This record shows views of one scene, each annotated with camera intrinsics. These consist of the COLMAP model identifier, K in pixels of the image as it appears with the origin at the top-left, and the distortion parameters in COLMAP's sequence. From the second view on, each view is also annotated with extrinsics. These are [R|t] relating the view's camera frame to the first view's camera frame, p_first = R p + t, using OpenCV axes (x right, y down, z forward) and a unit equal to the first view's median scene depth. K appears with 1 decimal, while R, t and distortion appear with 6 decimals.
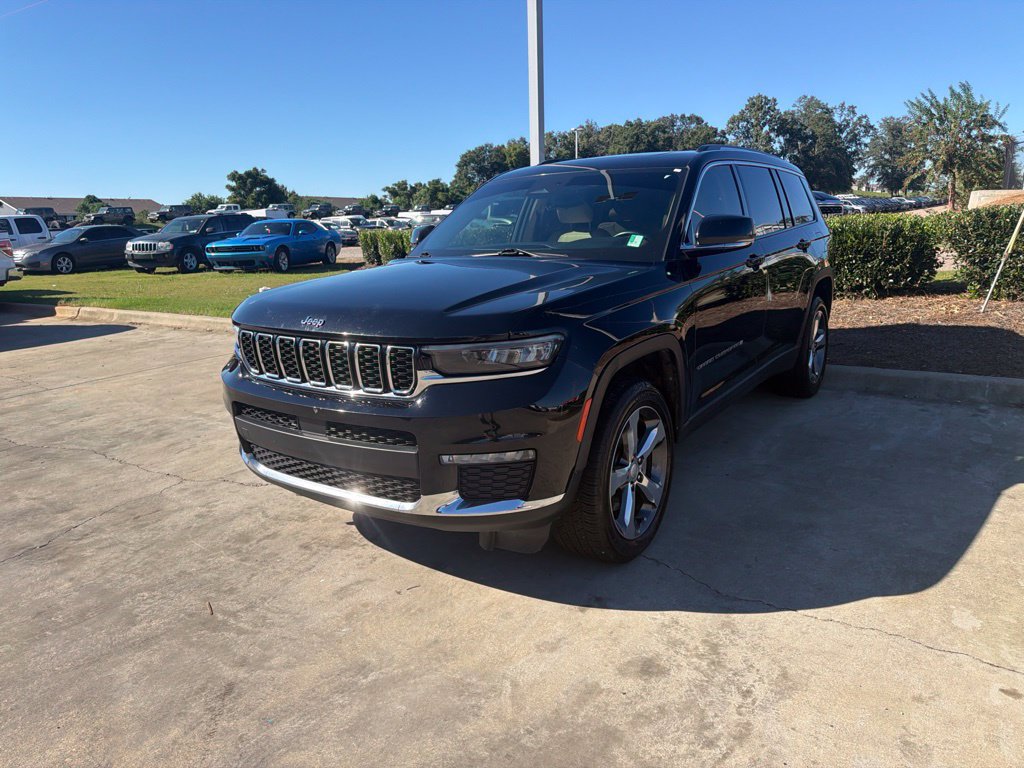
lens RADIAL K [[725.1, 0, 508.2], [0, 725.1, 386.0], [0, 0, 1]] dist [0.038693, -0.045074]
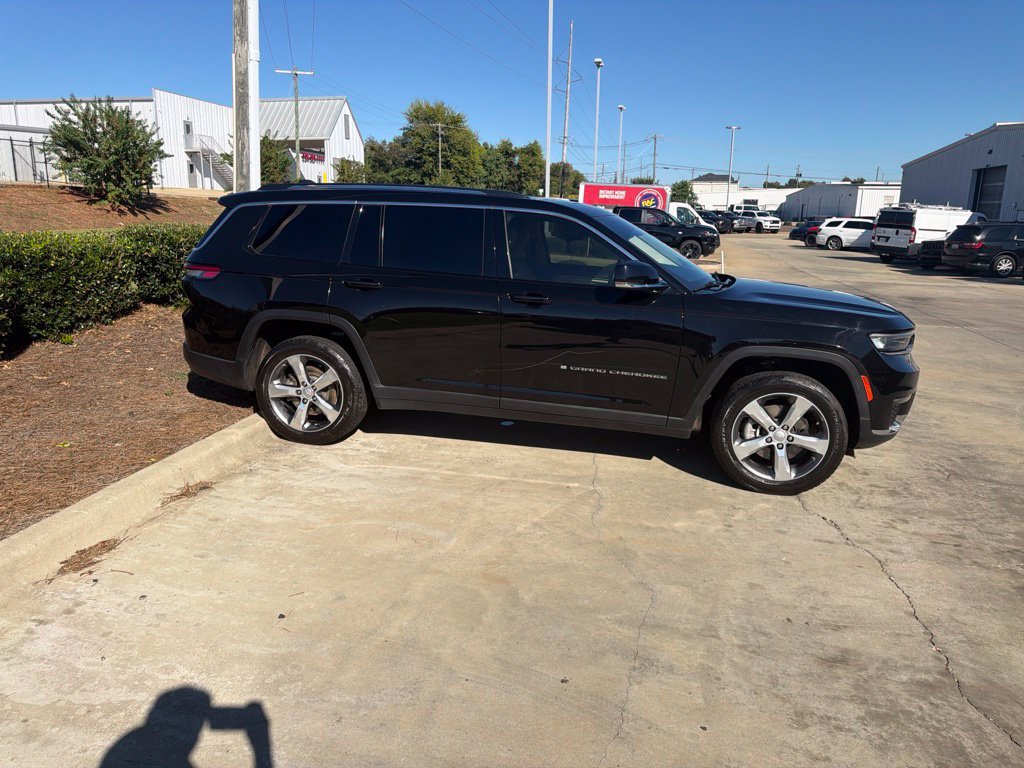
lens RADIAL K [[725.1, 0, 509.4], [0, 725.1, 373.0], [0, 0, 1]] dist [0.038693, -0.045074]
pose [[-0.389331, -0.179430, 0.903453, -1.229824], [0.192504, 0.943332, 0.270308, -0.486565], [-0.900757, 0.279157, -0.332727, 1.969950]]
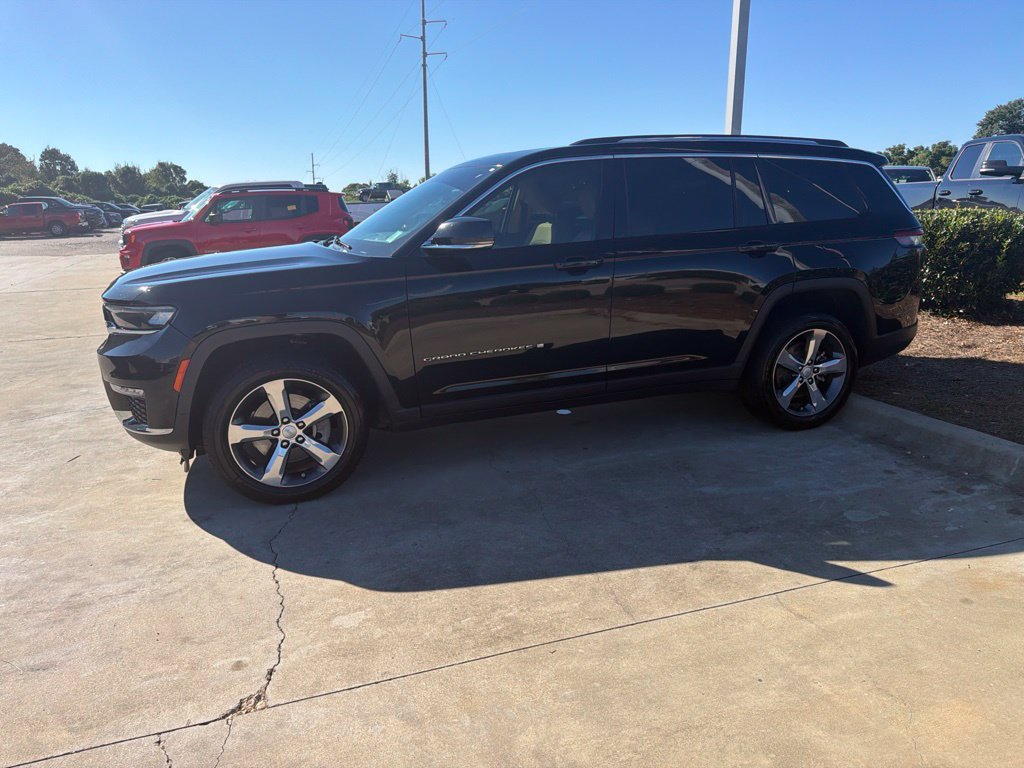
lens RADIAL K [[725.1, 0, 507.6], [0, 725.1, 389.2], [0, 0, 1]] dist [0.038693, -0.045074]
pose [[0.805265, 0.168031, -0.568607, 0.974317], [-0.142042, 0.985748, 0.090142, -0.095685], [0.575650, 0.008178, 0.817655, 0.197163]]
